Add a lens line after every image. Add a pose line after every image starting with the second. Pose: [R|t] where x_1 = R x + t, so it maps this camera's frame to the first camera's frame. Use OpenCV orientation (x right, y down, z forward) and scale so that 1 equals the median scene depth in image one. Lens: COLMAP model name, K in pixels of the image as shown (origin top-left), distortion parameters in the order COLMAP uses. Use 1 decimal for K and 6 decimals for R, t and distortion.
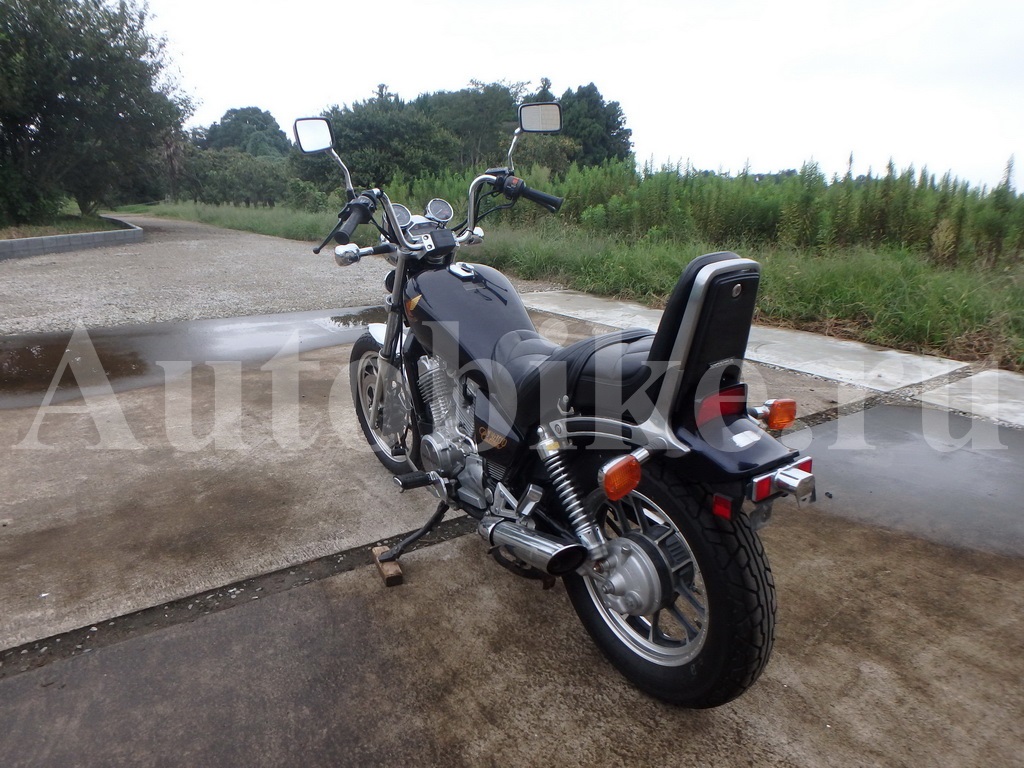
lens RADIAL K [[645.6, 0, 505.4], [0, 645.6, 393.6], [0, 0, 1]] dist [-0.037746, 0.015144]
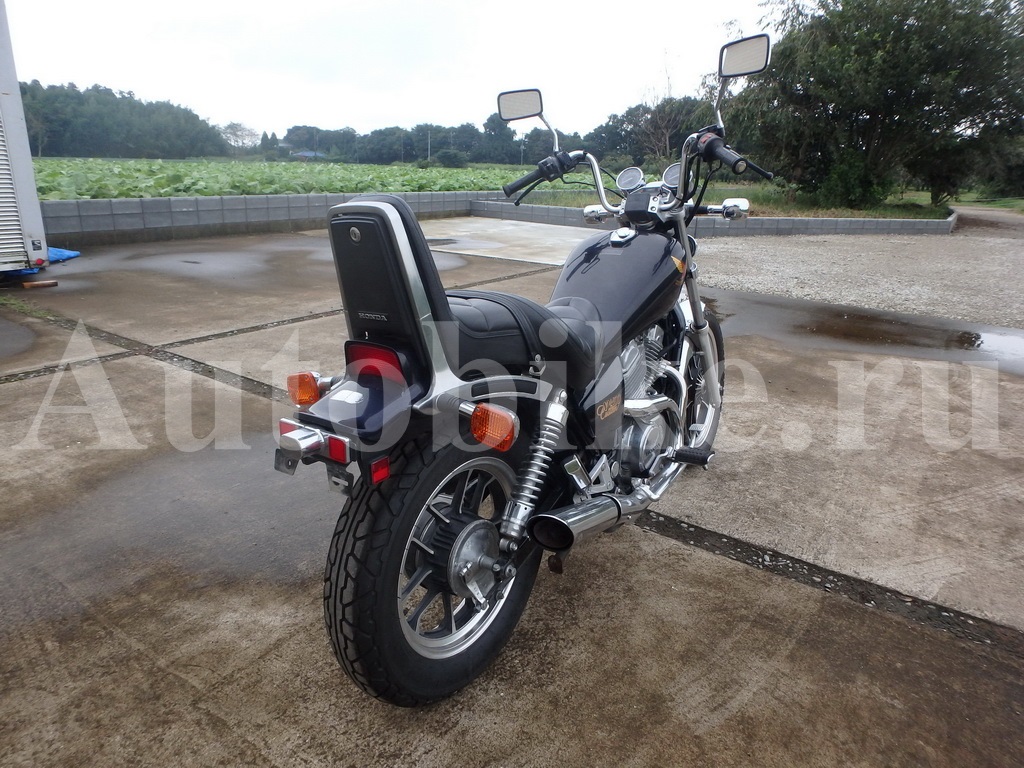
lens RADIAL K [[645.6, 0, 518.5], [0, 645.6, 383.4], [0, 0, 1]] dist [-0.037746, 0.015144]
pose [[0.369734, 0.293700, -0.881497, 0.761198], [-0.297125, 0.936282, 0.187328, -0.117180], [0.880348, 0.192654, 0.433441, 0.485609]]
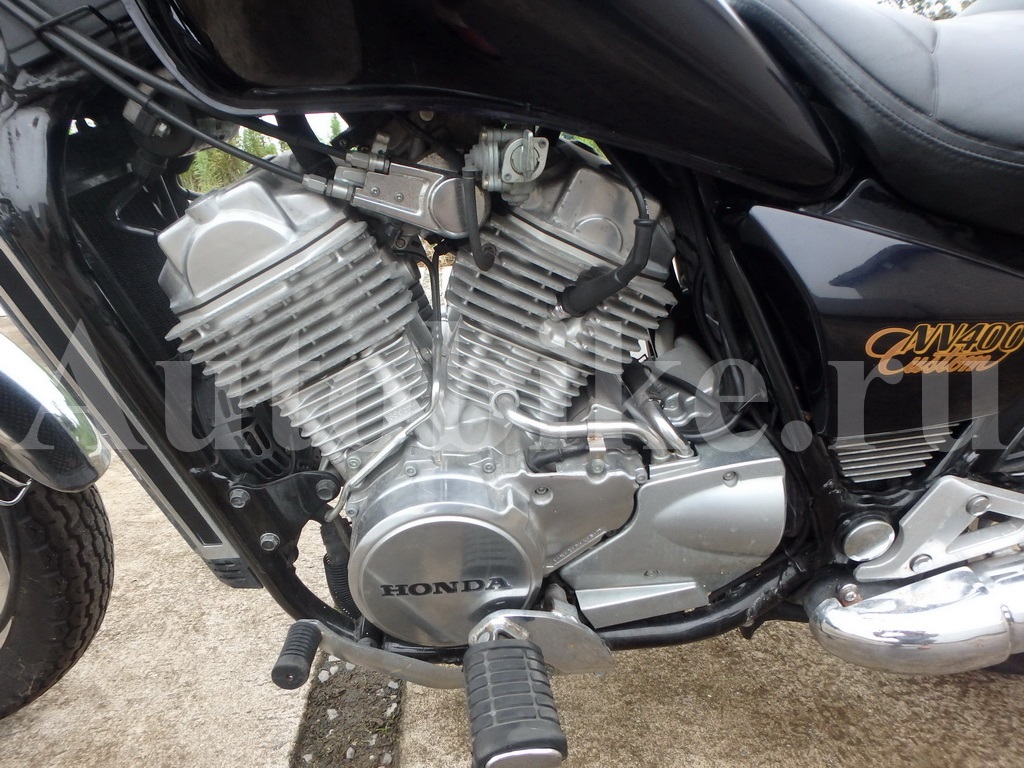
lens RADIAL K [[645.6, 0, 518.7], [0, 645.6, 378.3], [0, 0, 1]] dist [-0.037746, 0.015144]
pose [[0.483193, -0.357814, 0.799058, -0.283549], [0.269809, 0.929111, 0.252896, -0.031254], [-0.832903, 0.093395, 0.545481, 0.843598]]
